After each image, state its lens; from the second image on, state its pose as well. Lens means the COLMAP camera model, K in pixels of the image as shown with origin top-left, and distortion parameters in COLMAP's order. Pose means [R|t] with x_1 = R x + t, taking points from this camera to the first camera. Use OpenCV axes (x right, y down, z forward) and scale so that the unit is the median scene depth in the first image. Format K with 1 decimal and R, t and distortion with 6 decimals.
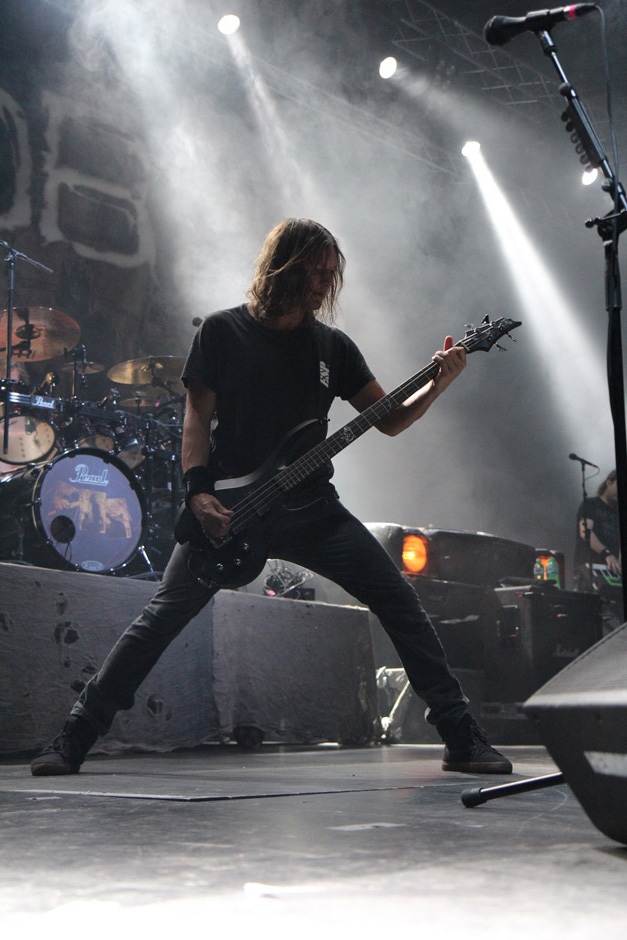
lens RADIAL K [[1410.0, 0, 313.3], [0, 1410.0, 498.6], [0, 0, 1]] dist [0.136712, 0.068070]
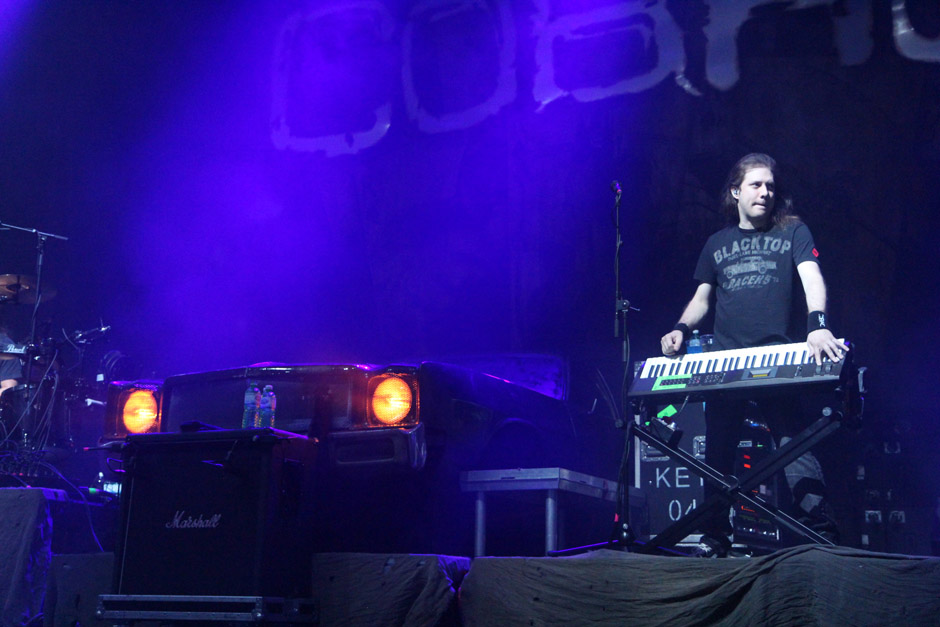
lens RADIAL K [[1410.0, 0, 470.0], [0, 1410.0, 313.5], [0, 0, 1]] dist [0.136712, 0.068070]
pose [[0.229694, -0.196379, -0.953245, 1.082720], [0.120049, 0.977670, -0.172483, 0.176128], [0.965831, -0.074817, 0.248140, 1.171818]]
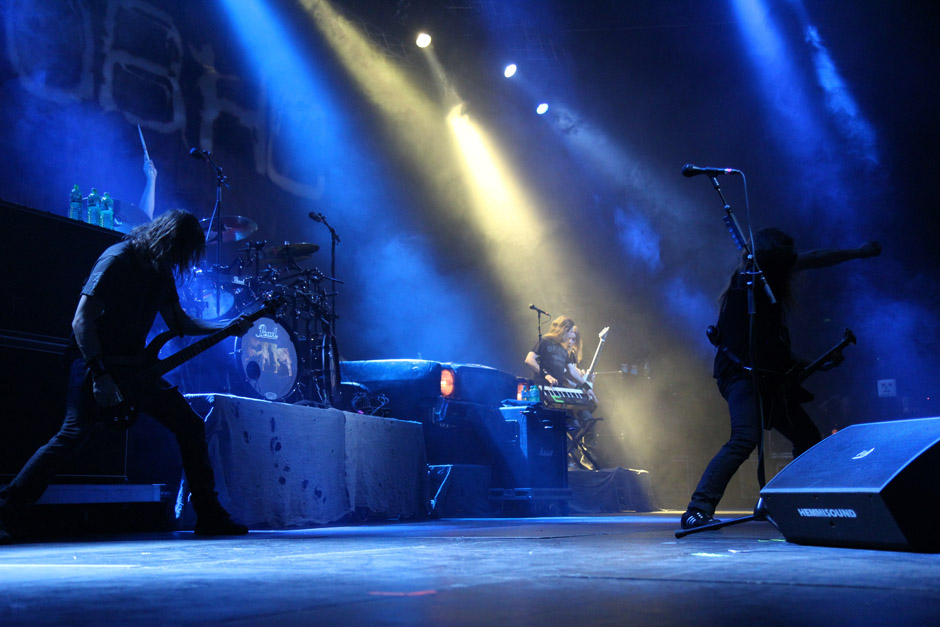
lens RADIAL K [[1410.0, 0, 470.0], [0, 1410.0, 313.5], [0, 0, 1]] dist [0.136712, 0.068070]
pose [[0.965575, 0.026175, 0.258804, -0.323670], [-0.031838, 0.999336, 0.017715, -0.065602], [-0.258168, -0.025345, 0.965767, -0.420907]]
